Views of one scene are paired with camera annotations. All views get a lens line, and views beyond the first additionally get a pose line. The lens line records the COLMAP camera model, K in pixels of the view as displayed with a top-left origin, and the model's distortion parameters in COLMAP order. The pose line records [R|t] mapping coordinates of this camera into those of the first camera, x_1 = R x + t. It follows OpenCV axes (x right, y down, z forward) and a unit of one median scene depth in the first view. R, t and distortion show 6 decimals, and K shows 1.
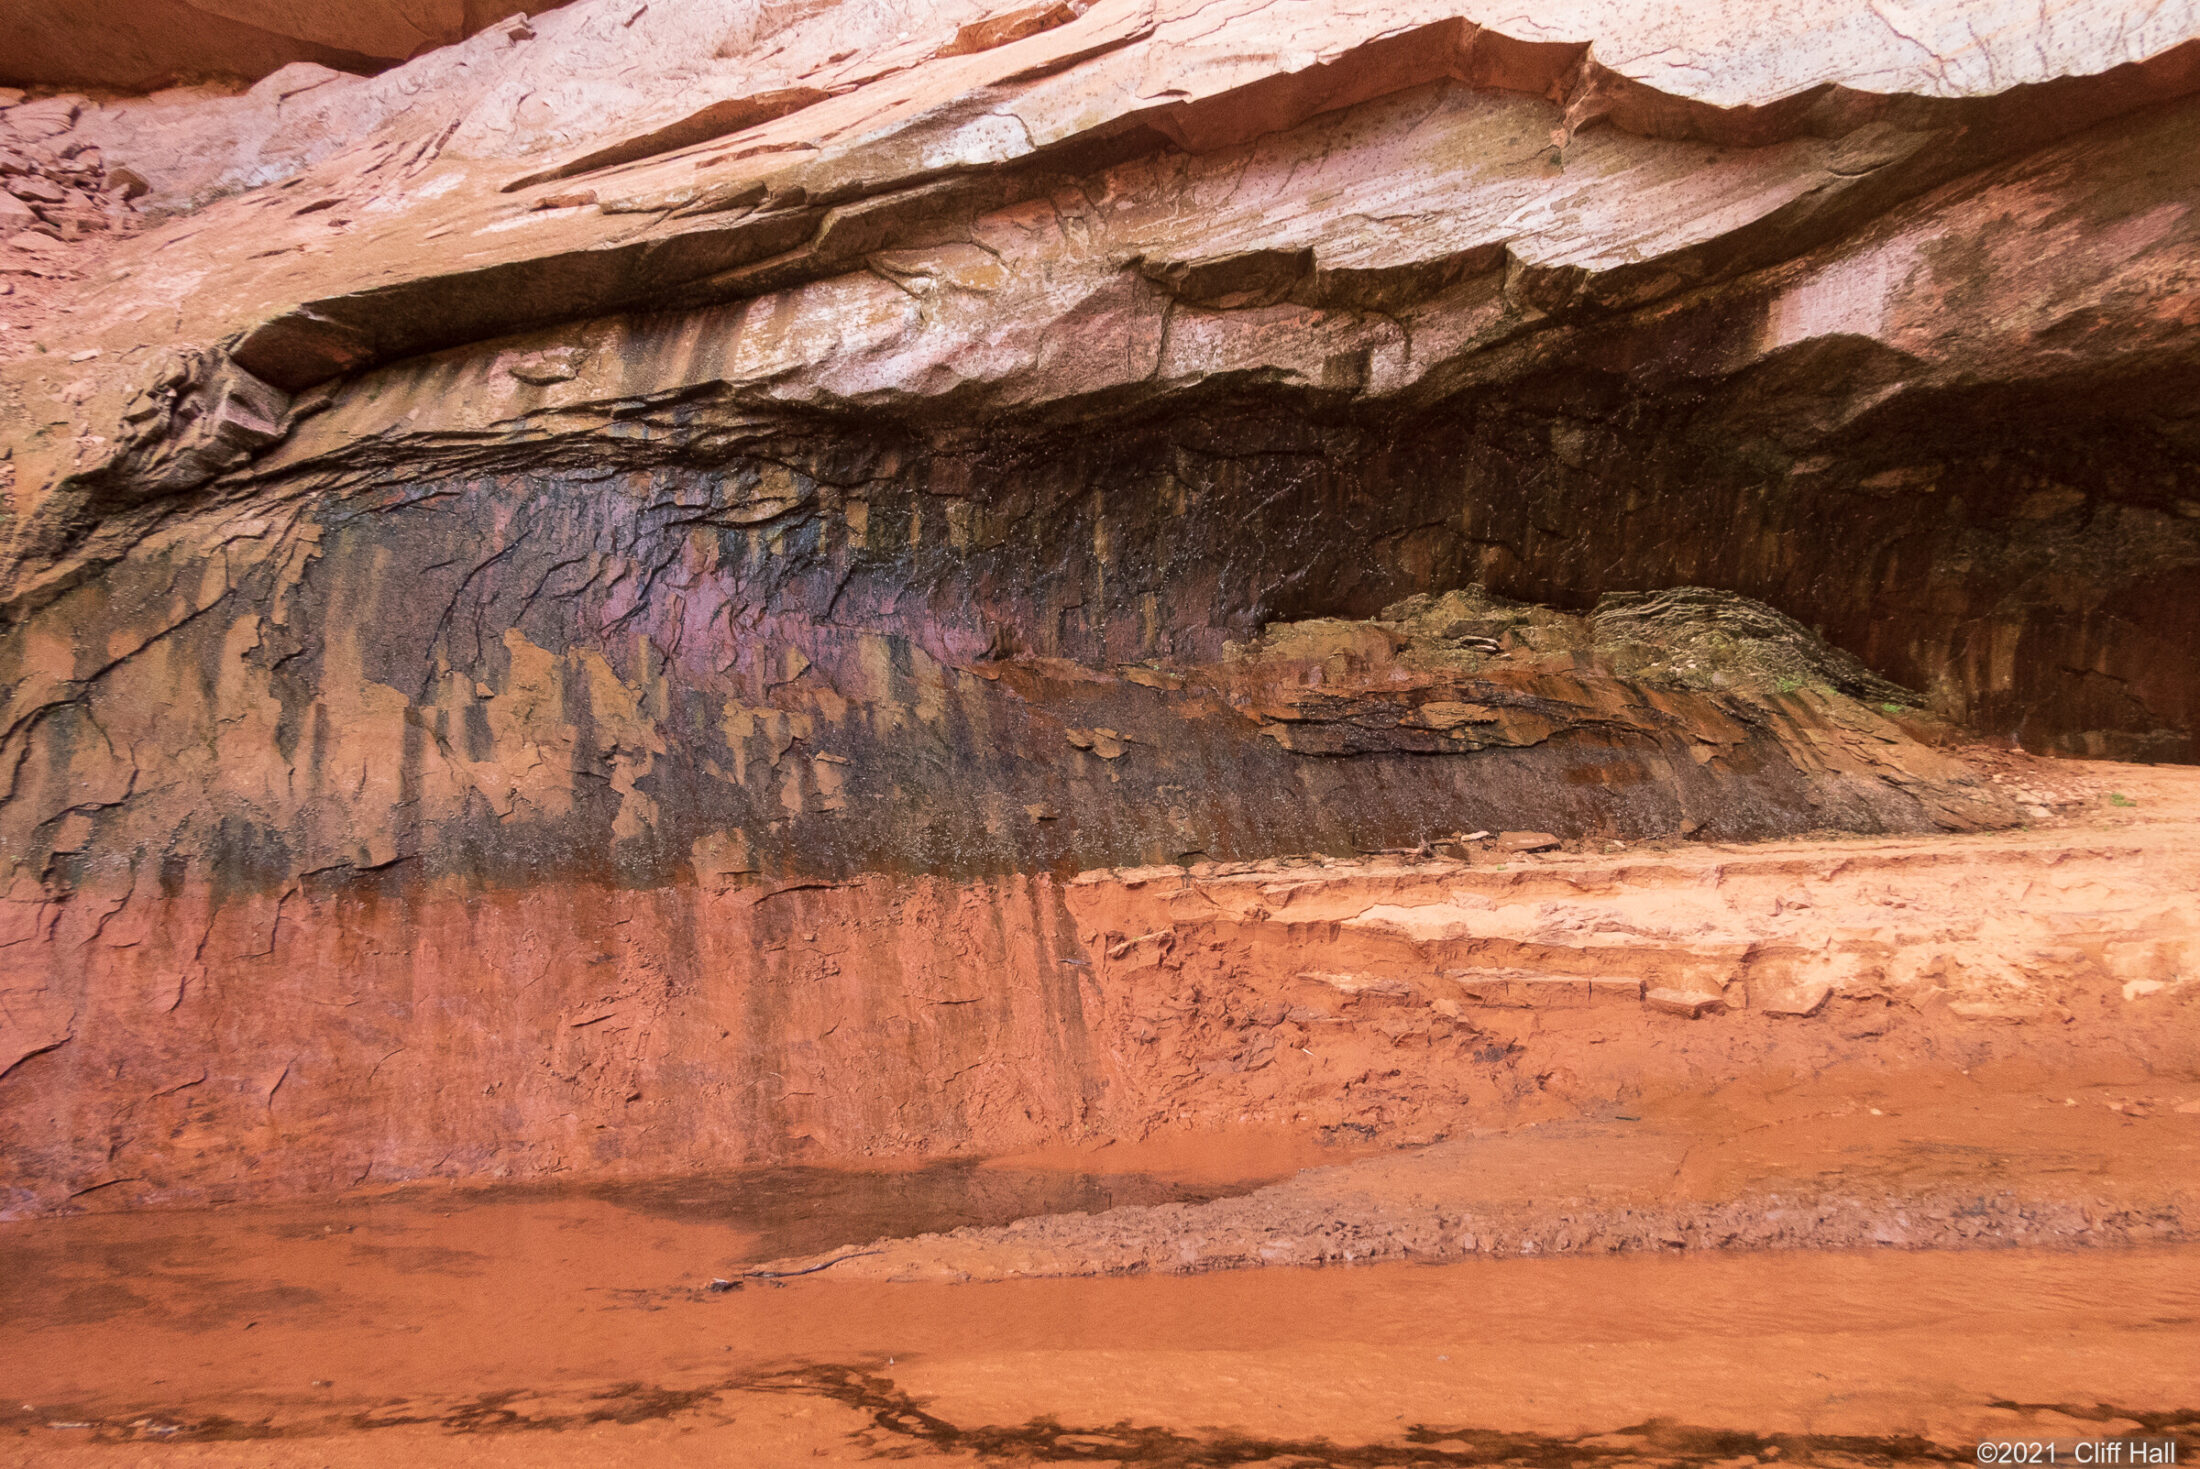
lens RADIAL K [[1563.8, 0, 1100.0], [0, 1563.8, 734.5], [0, 0, 1]] dist [-0.049547, 0.002011]
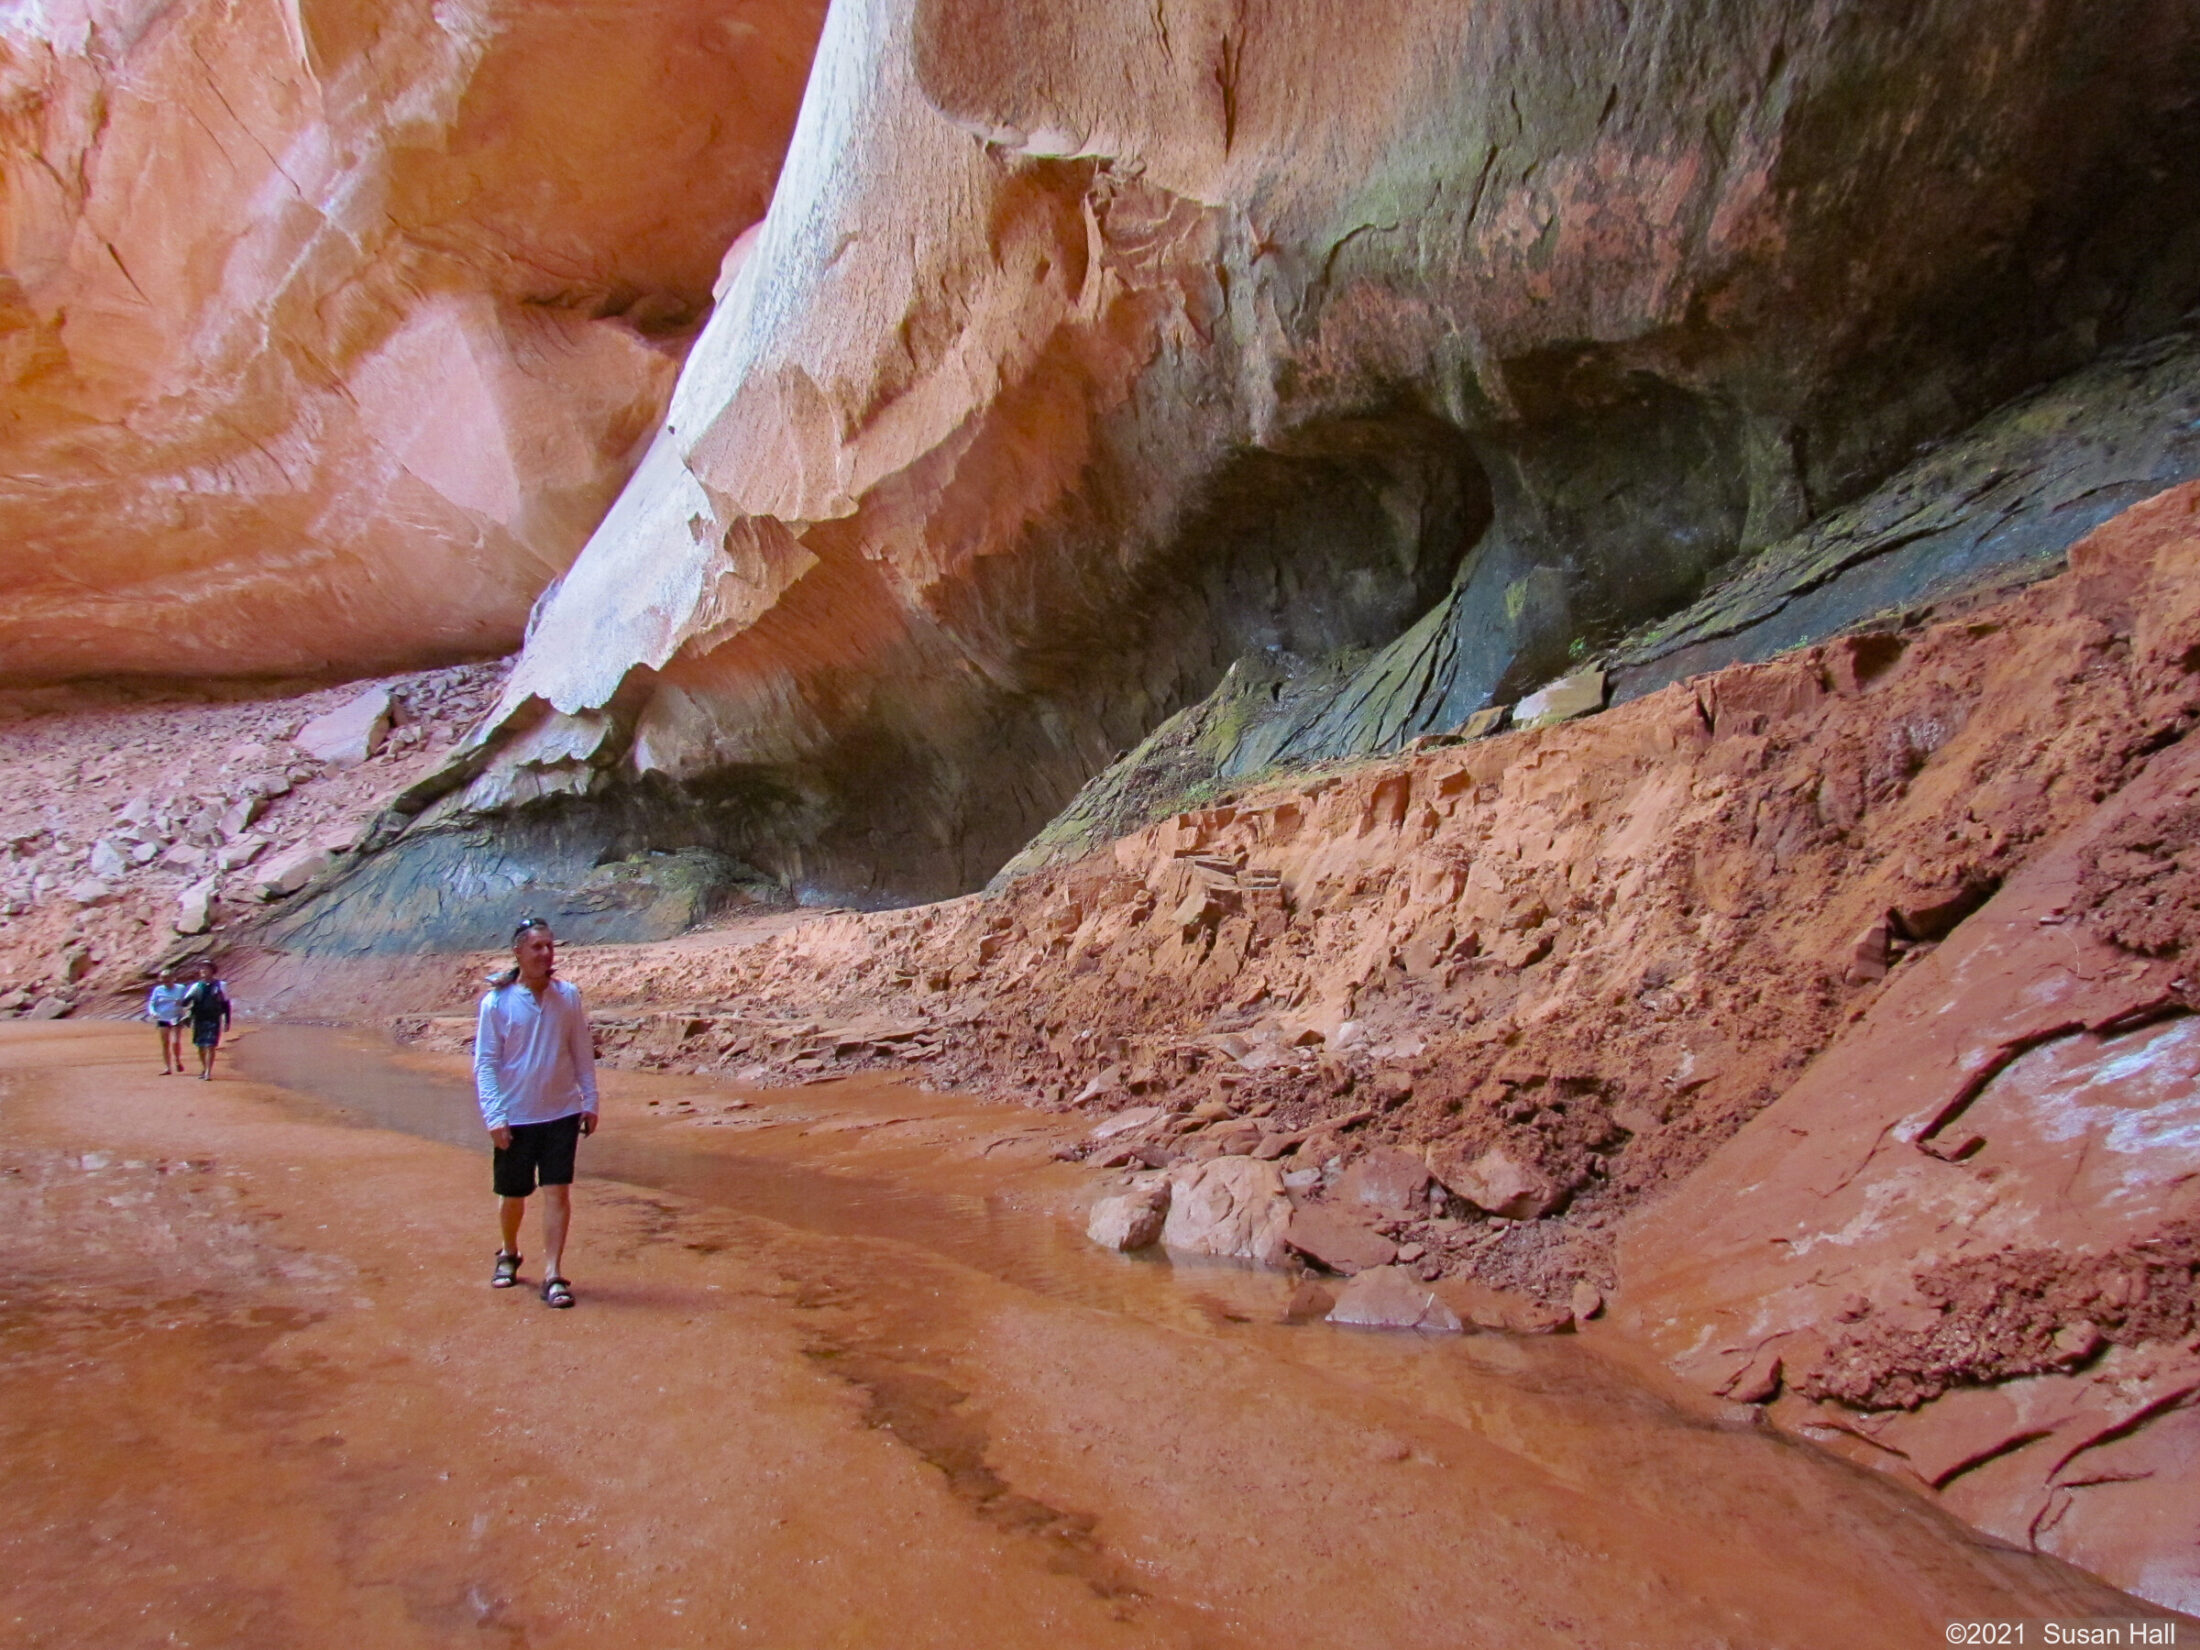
lens RADIAL K [[1589.8, 0, 1100.0], [0, 1589.8, 825.0], [0, 0, 1]] dist [-0.001072, 0.006230]
pose [[0.713421, -0.033988, -0.699911, 3.248243], [0.076451, 0.996636, 0.029530, -0.182605], [0.696553, -0.074577, 0.713619, -0.551245]]
